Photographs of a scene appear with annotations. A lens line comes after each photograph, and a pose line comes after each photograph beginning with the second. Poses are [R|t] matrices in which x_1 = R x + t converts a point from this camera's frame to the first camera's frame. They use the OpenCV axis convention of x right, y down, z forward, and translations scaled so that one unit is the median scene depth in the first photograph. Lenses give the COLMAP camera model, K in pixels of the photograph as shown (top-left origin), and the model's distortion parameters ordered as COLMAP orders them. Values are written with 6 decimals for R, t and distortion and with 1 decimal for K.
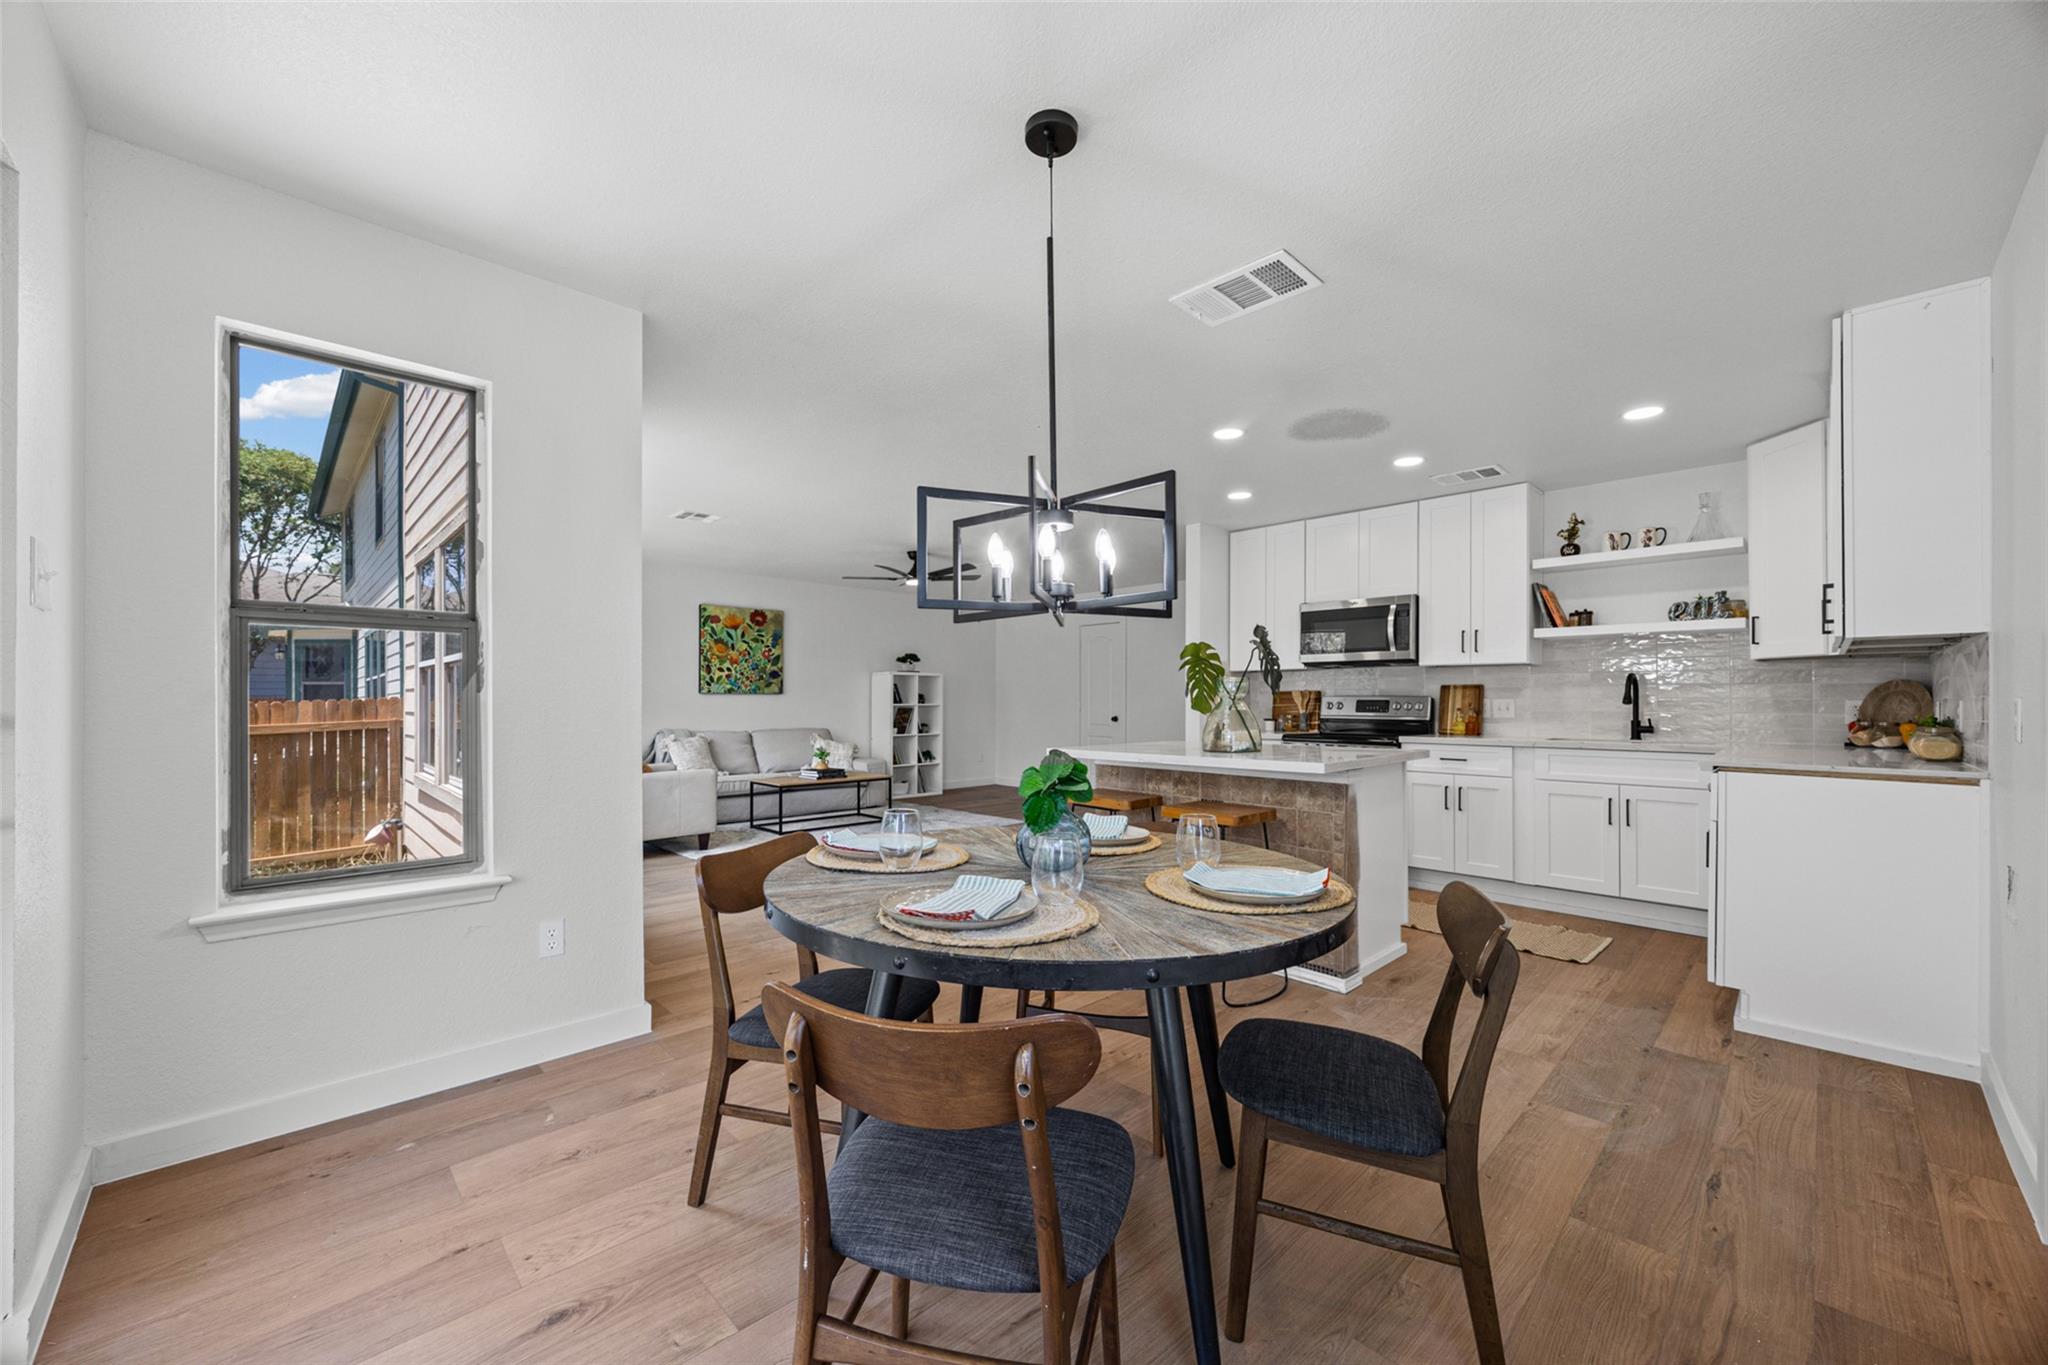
lens RADIAL K [[792.1, 0, 1021.9], [0, 792.1, 693.7], [0, 0, 1]] dist [-0.006354, 0.000298]
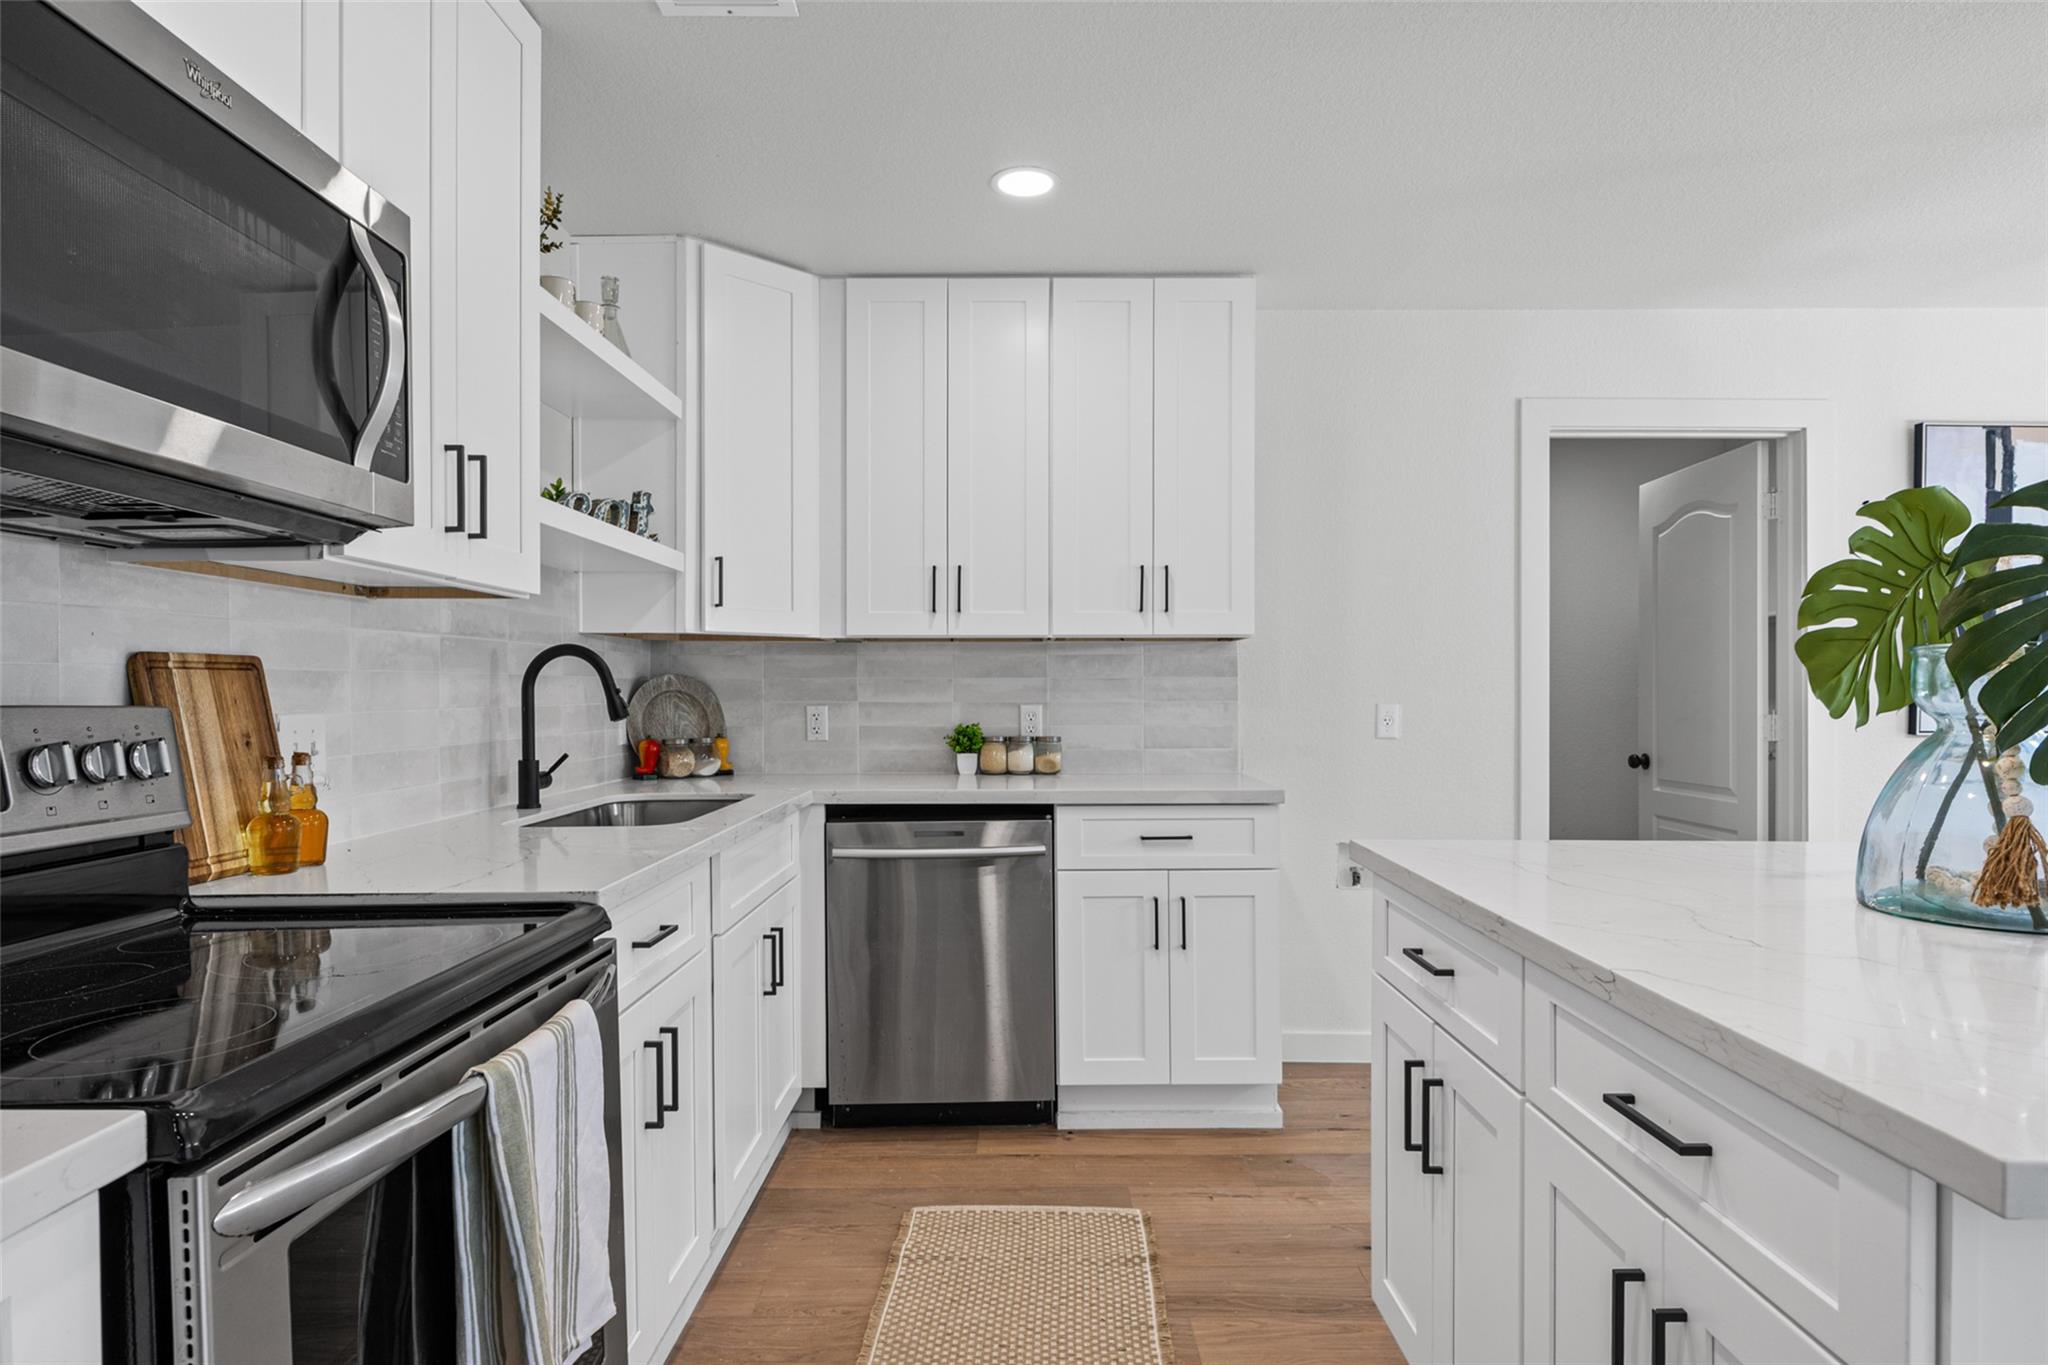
lens RADIAL K [[1131.7, 0, 1025.8], [0, 1131.7, 691.7], [0, 0, 1]] dist [-0.005893, -0.000269]
pose [[-0.709266, 0.004122, 0.704928, 0.165497], [0.002107, 0.999991, -0.003727, 0.001317], [-0.704937, -0.001158, -0.709269, 1.065468]]
